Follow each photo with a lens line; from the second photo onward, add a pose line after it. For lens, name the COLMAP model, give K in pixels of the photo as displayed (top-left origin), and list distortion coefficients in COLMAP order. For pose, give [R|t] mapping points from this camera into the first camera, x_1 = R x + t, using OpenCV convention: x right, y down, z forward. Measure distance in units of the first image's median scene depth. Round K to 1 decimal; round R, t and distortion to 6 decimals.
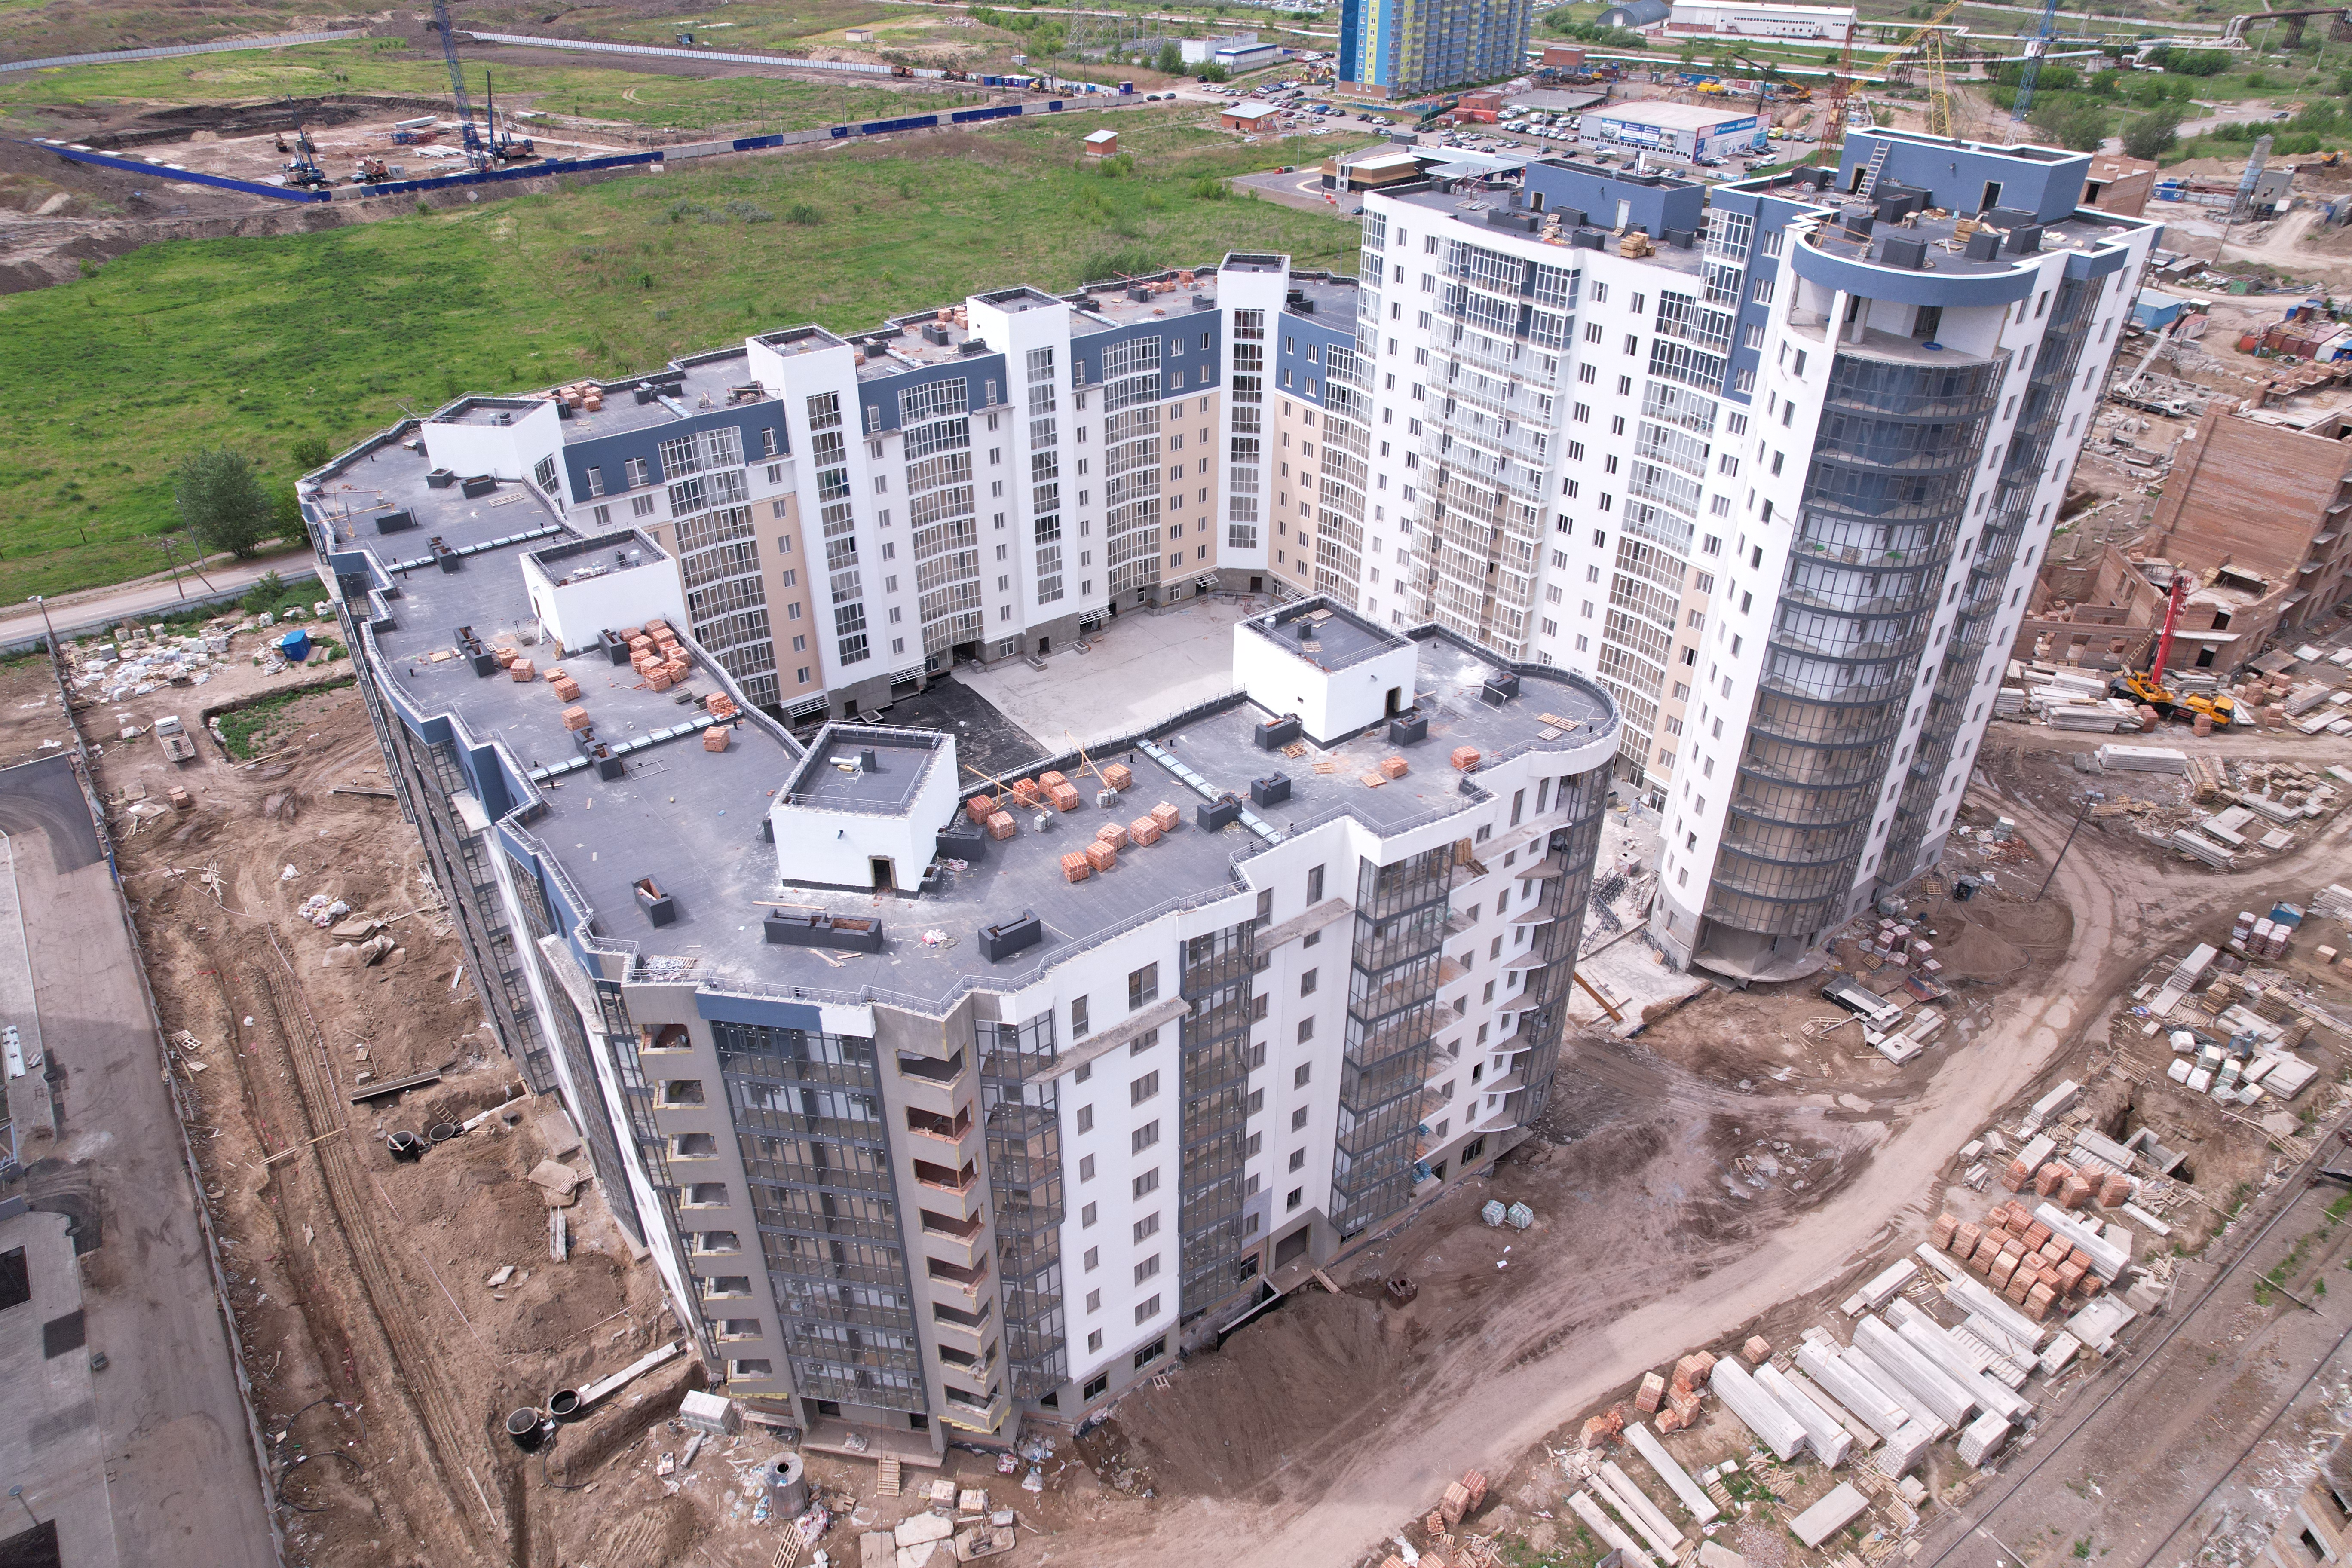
lens RADIAL K [[1516.6, 0, 1176.0], [0, 1516.6, 784.0], [0, 0, 1]] dist [-0.067714, 0.066538]
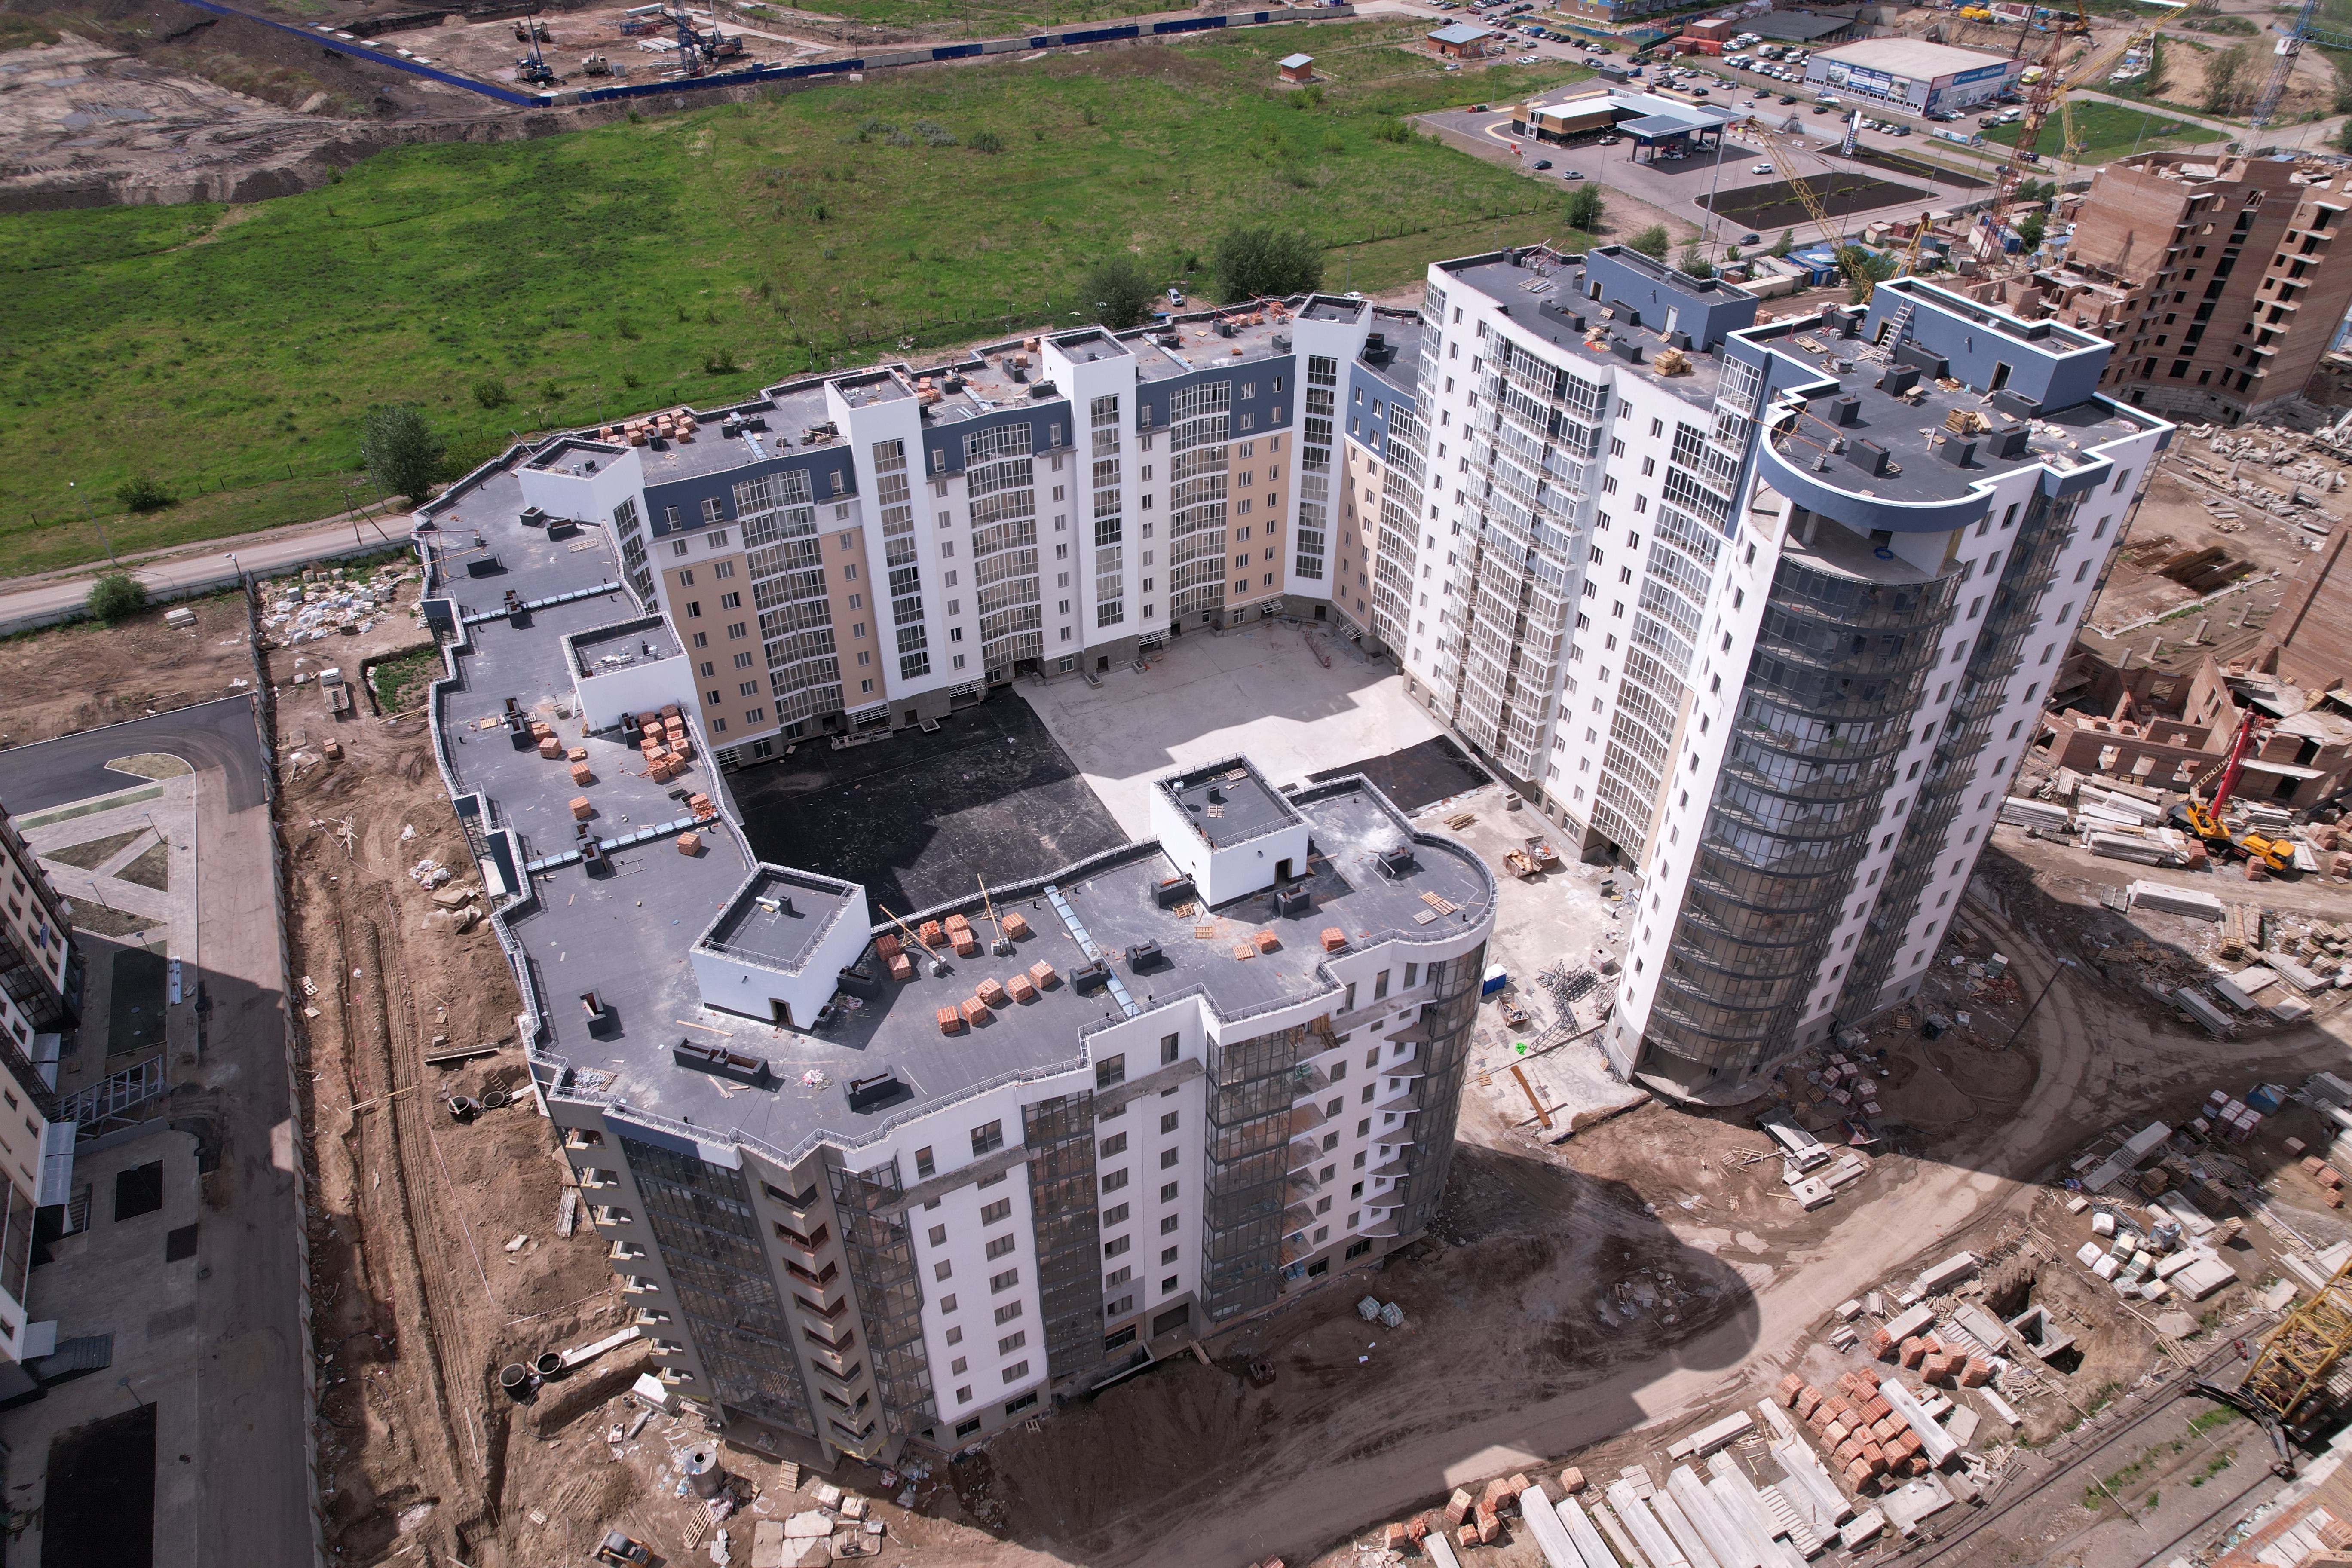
lens RADIAL K [[1516.6, 0, 1176.0], [0, 1516.6, 784.0], [0, 0, 1]] dist [-0.067714, 0.066538]
pose [[0.986459, 0.101017, -0.129203, 0.140249], [-0.088814, 0.991317, 0.096970, -0.149520], [0.137877, -0.084182, 0.986865, -0.054482]]
